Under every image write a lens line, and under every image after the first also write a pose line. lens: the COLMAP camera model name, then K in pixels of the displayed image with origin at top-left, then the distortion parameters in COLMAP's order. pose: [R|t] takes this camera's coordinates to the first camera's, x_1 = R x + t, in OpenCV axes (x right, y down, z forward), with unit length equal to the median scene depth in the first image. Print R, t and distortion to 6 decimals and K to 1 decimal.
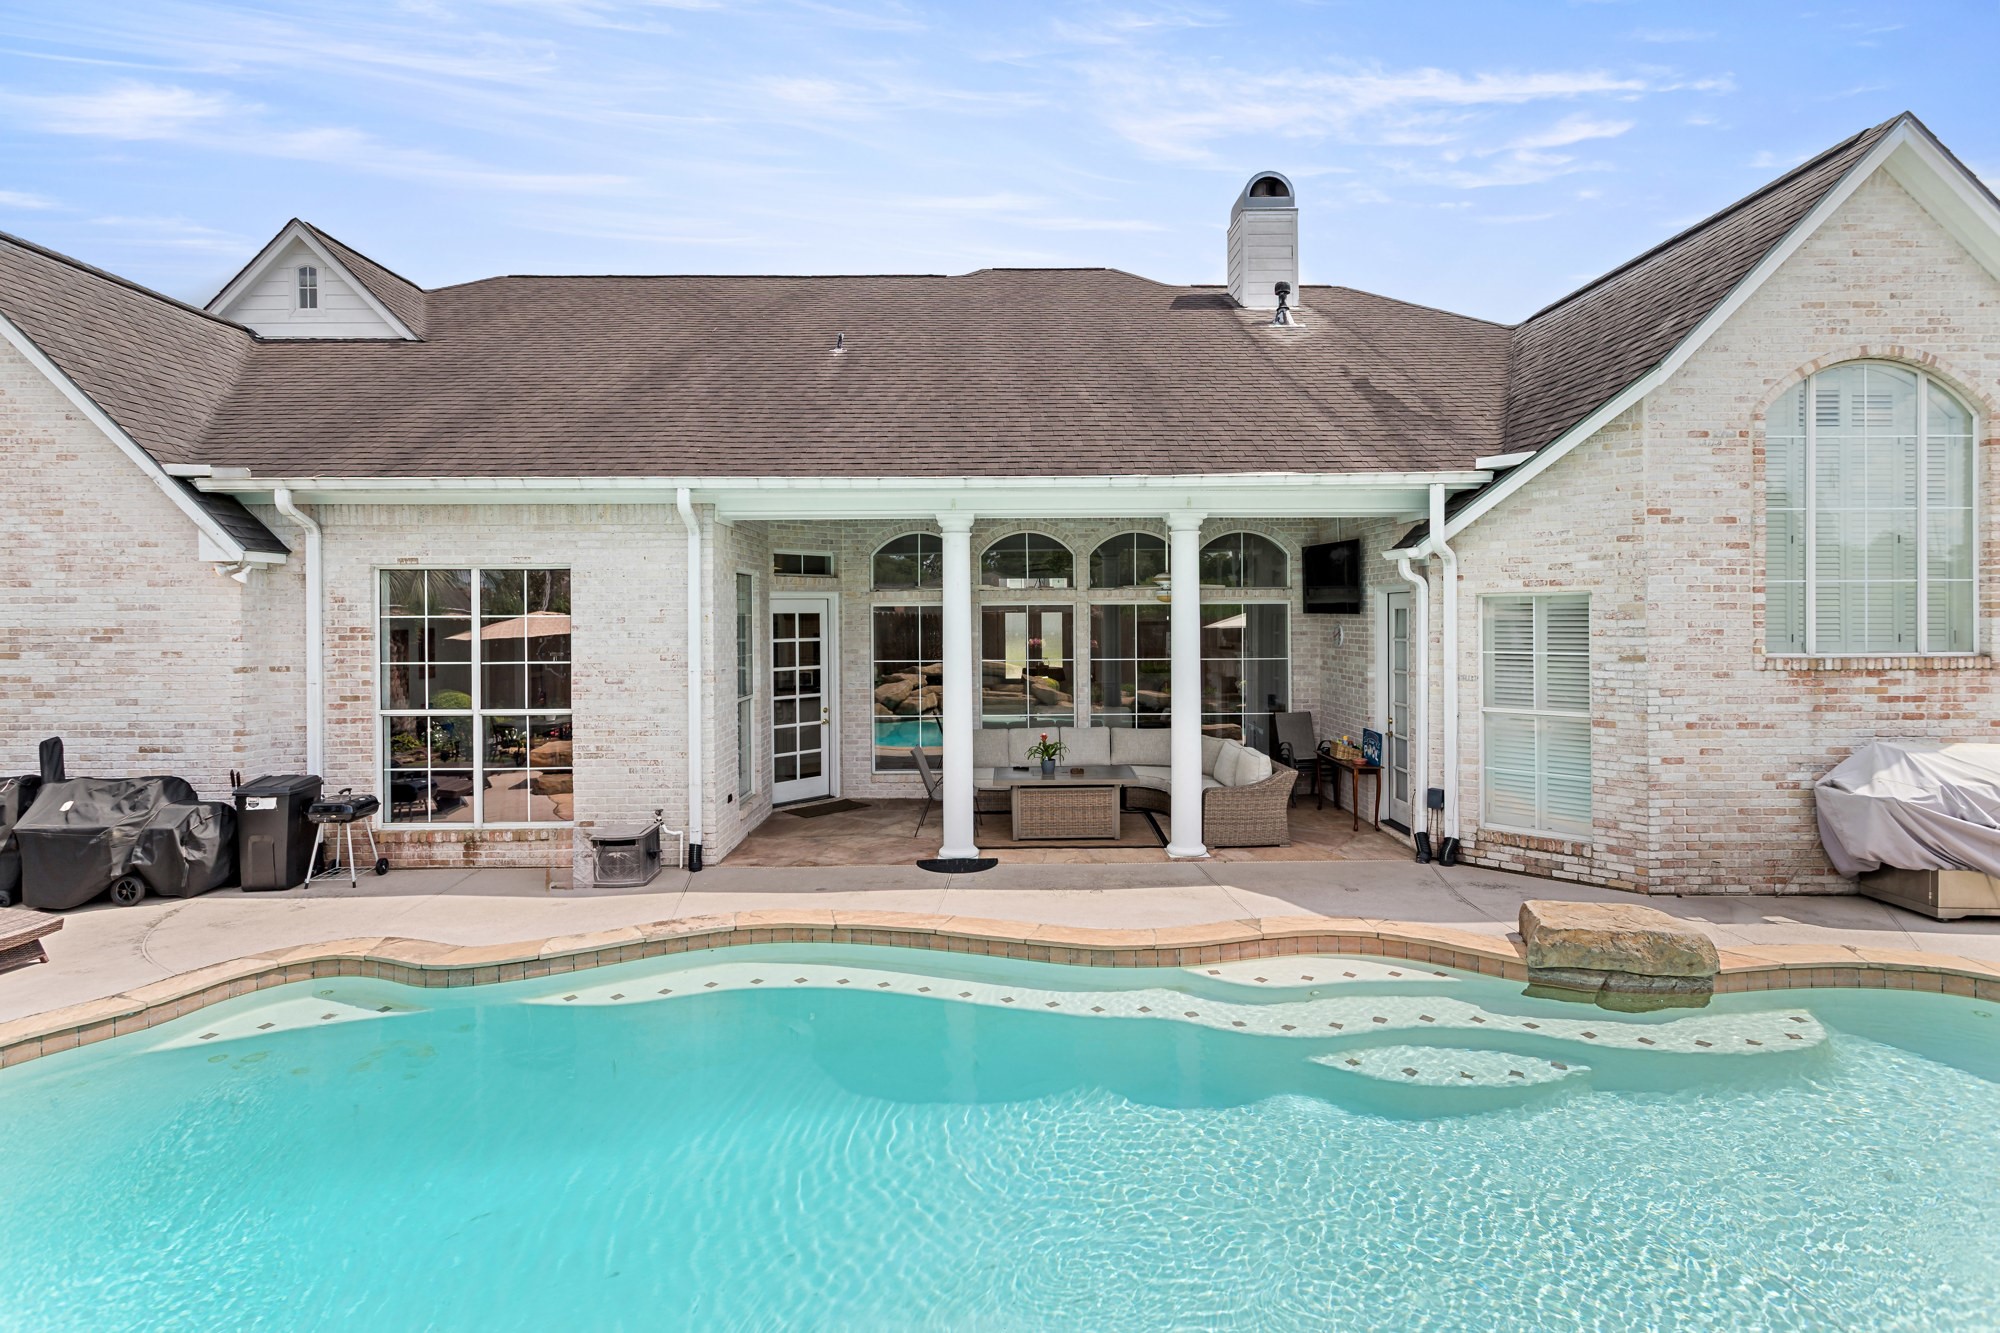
lens RADIAL K [[972.3, 0, 1001.3], [0, 972.3, 639.9], [0, 0, 1]] dist [0.006371, 0.000351]
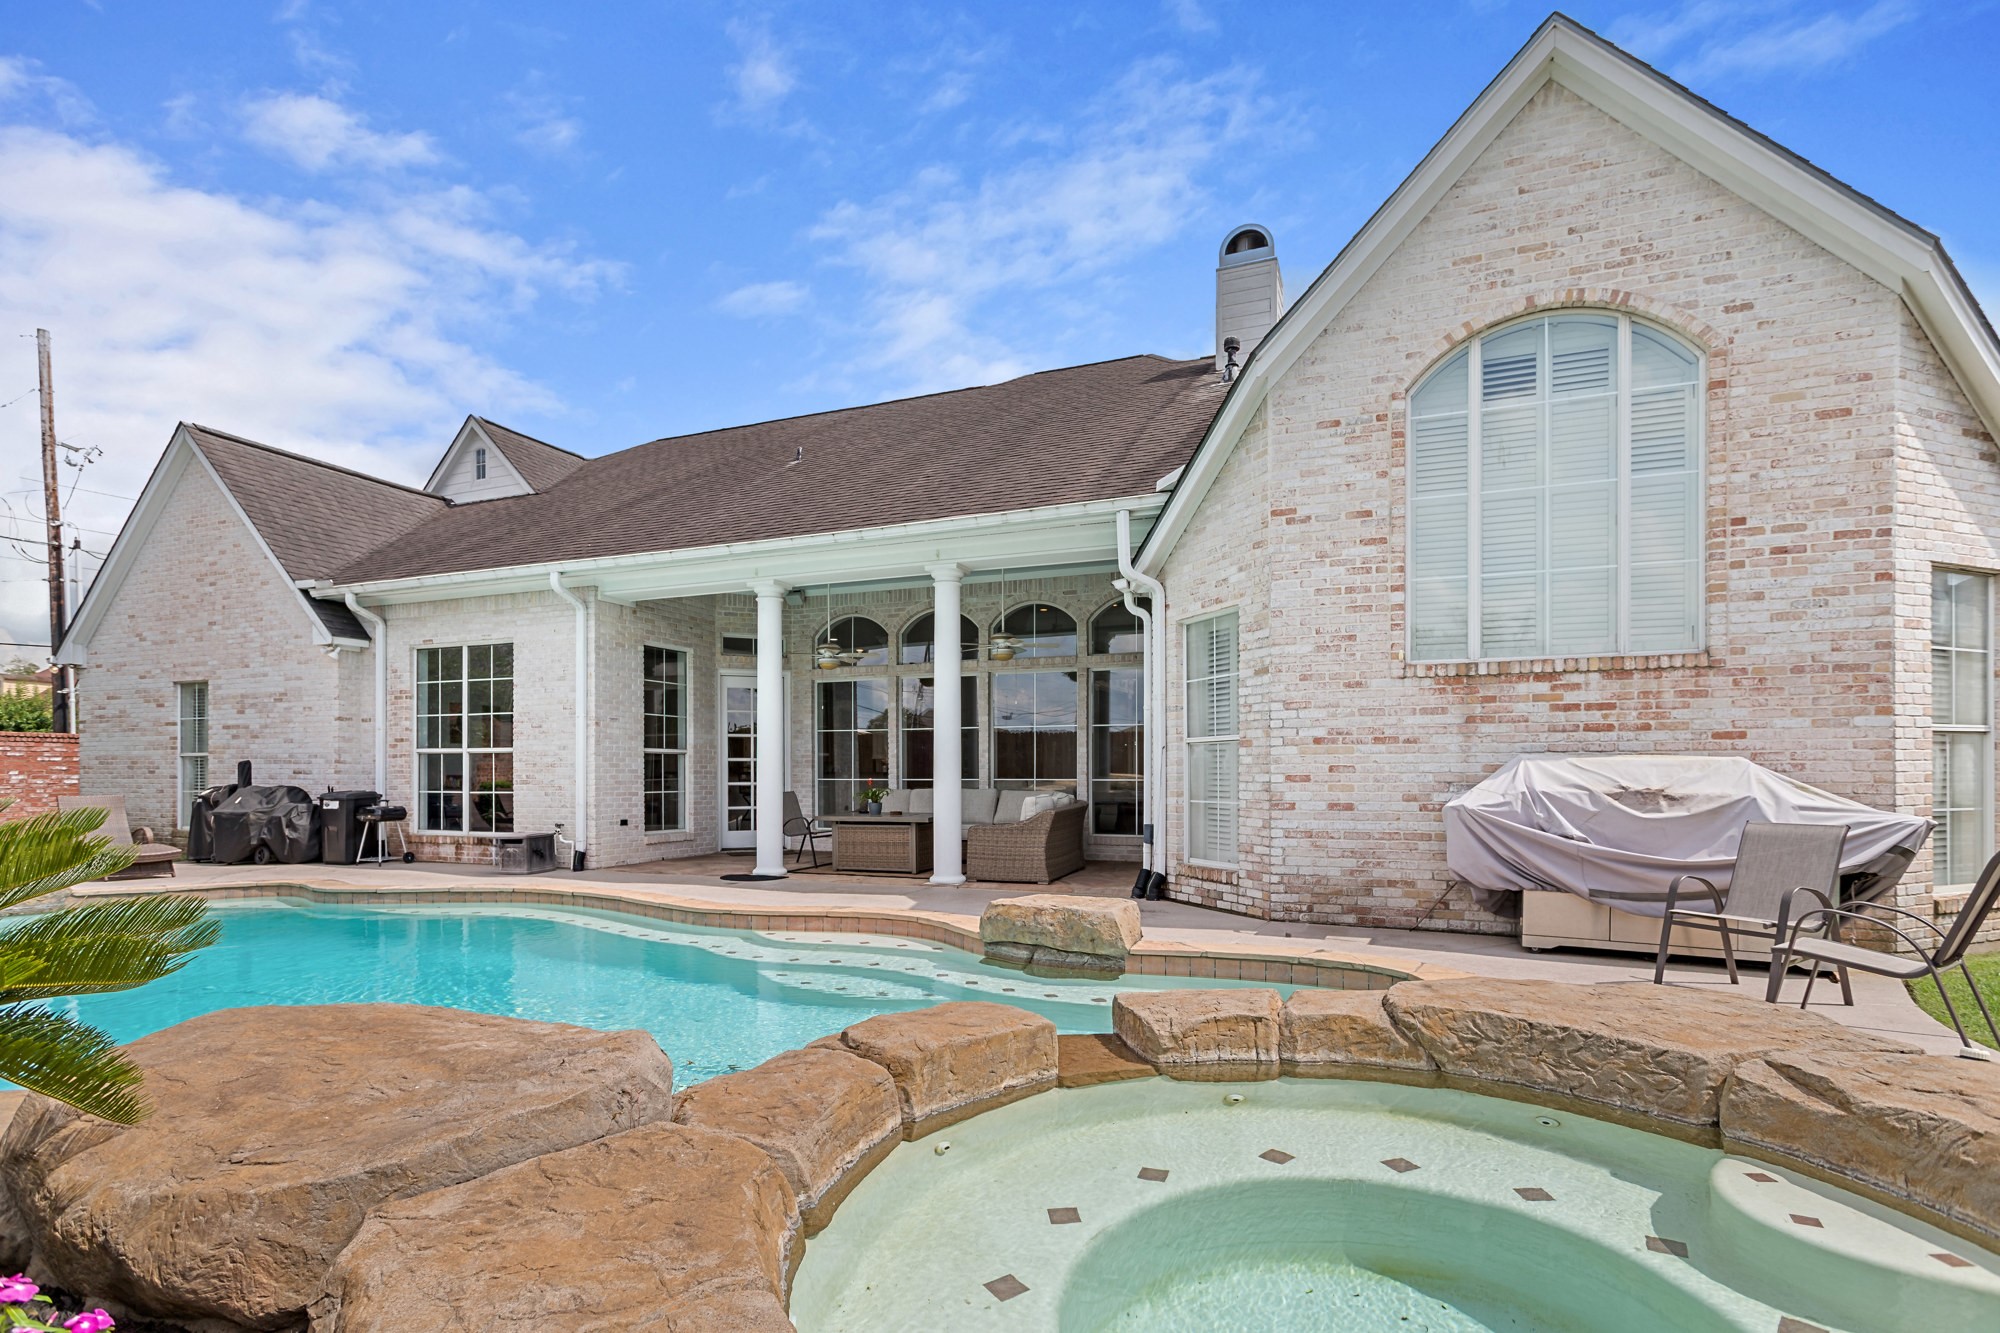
lens RADIAL K [[1016.4, 0, 997.5], [0, 1016.4, 795.7], [0, 0, 1]] dist [0.001092, 0.002298]
pose [[0.913740, 0.012549, -0.406106, 0.819257], [-0.014881, 0.999886, -0.002585, 0.146949], [0.406027, 0.008405, 0.913822, -0.003264]]
